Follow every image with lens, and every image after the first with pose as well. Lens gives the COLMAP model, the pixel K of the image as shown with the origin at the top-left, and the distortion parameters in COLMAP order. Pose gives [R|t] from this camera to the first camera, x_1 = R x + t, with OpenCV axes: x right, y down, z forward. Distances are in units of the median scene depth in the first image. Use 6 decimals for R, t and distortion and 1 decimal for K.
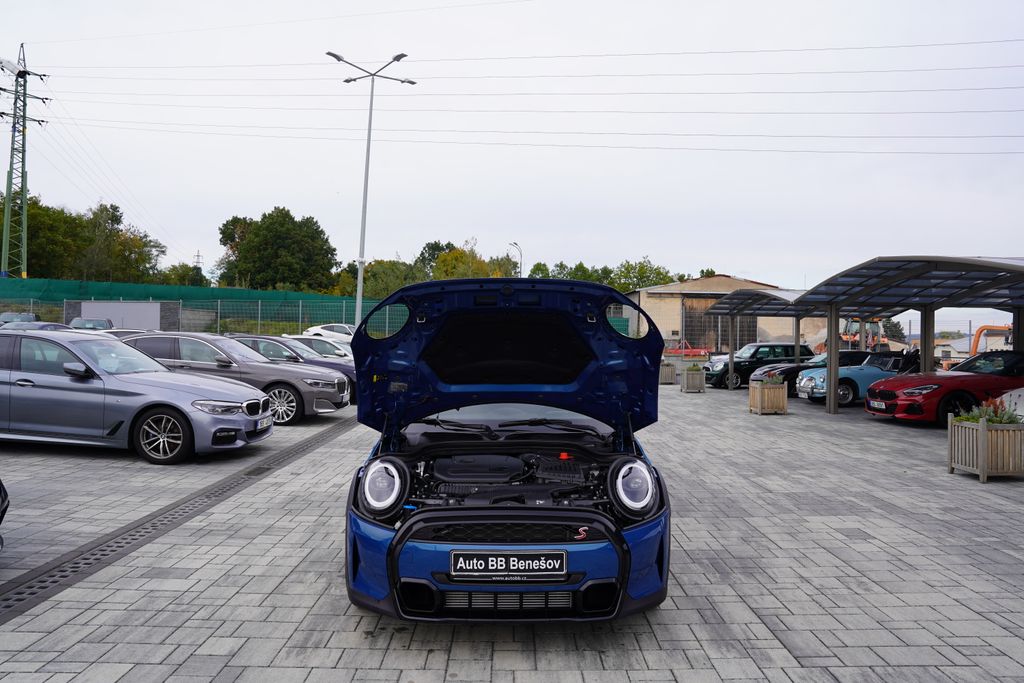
lens RADIAL K [[701.8, 0, 515.0], [0, 701.8, 327.9], [0, 0, 1]] dist [-0.106224, 0.073217]
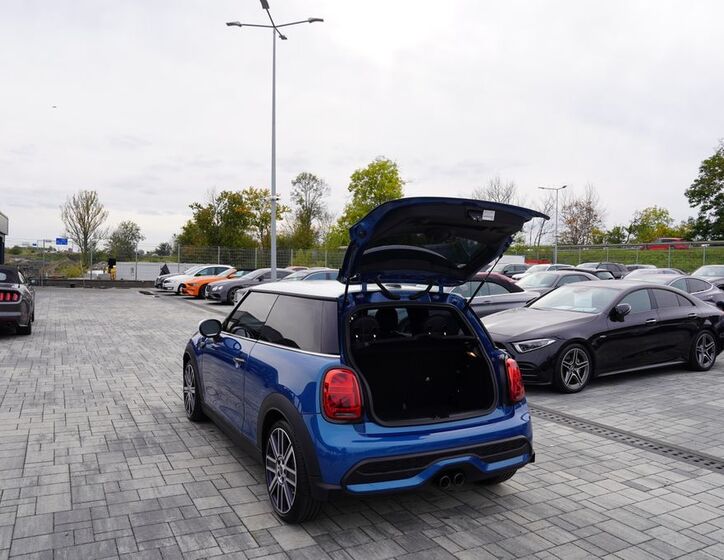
lens RADIAL K [[576.1, 0, 364.3], [0, 576.1, 274.5], [0, 0, 1]] dist [-0.103443, 0.067267]
pose [[-0.877323, -0.033435, -0.478735, 0.457359], [-0.029620, 0.999441, -0.015520, 0.033745], [0.478986, 0.000564, -0.877822, 2.193288]]
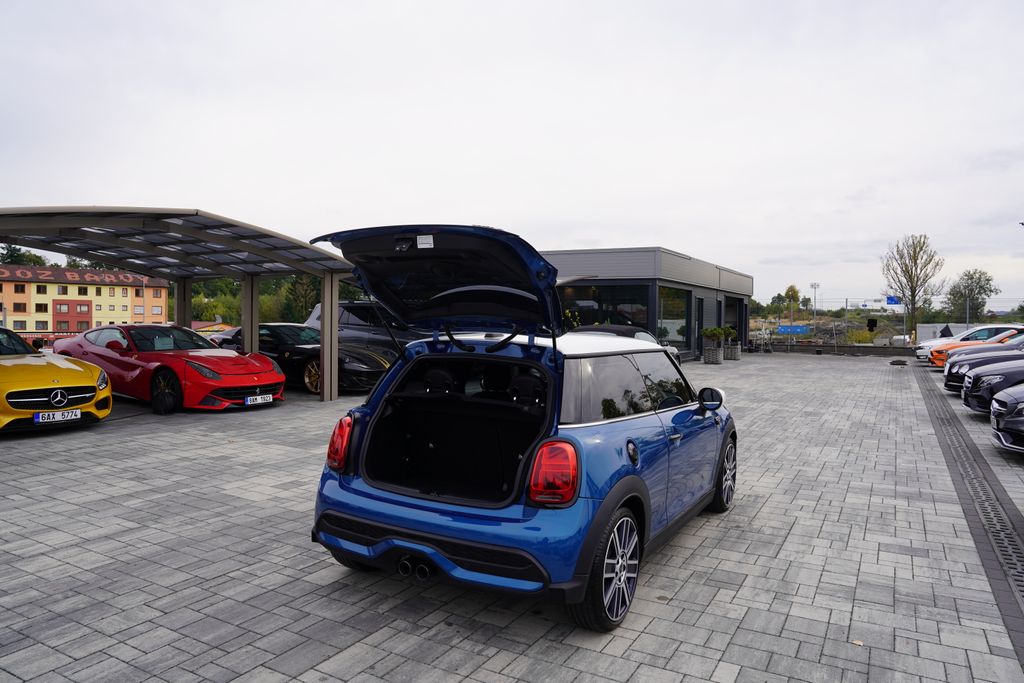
lens RADIAL K [[701.8, 0, 508.9], [0, 701.8, 340.2], [0, 0, 1]] dist [-0.106224, 0.073217]
pose [[-0.866755, -0.038689, 0.497231, -0.474196], [-0.034087, 0.999251, 0.018330, 0.024955], [-0.497567, -0.001061, -0.867425, 2.189607]]
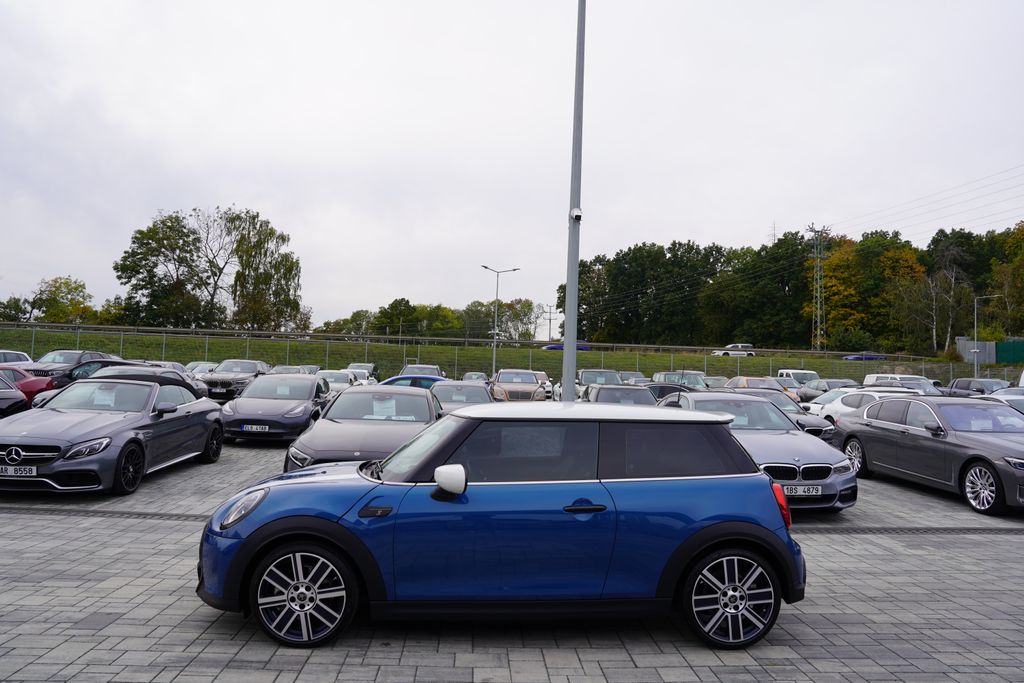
lens RADIAL K [[701.8, 0, 512.3], [0, 701.8, 316.8], [0, 0, 1]] dist [-0.106224, 0.073217]
pose [[0.046437, -0.107902, -0.993076, 1.118565], [-0.010651, 0.994039, -0.108505, 0.017497], [0.998864, 0.015616, 0.045011, 1.114508]]
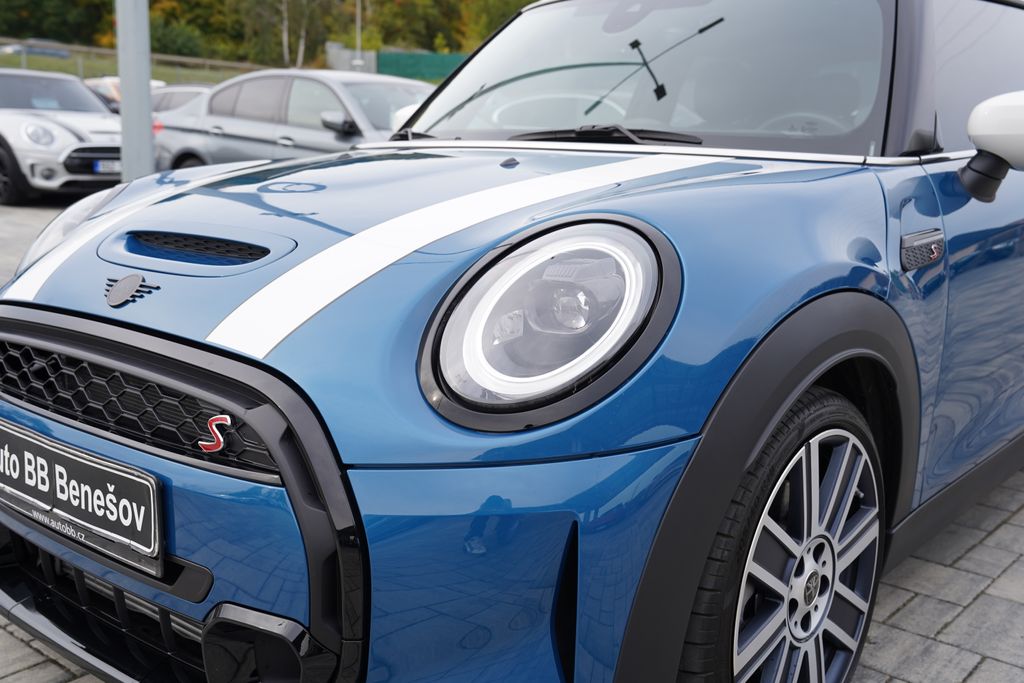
lens RADIAL K [[1038.2, 0, 516.7], [0, 1038.2, 335.7], [0, 0, 1]] dist [0.043058, 0.000000]
pose [[0.756063, 0.124098, -0.642627, 0.328910], [0.001864, 0.981448, 0.191721, 0.127290], [0.654497, -0.146151, 0.741805, 0.559667]]
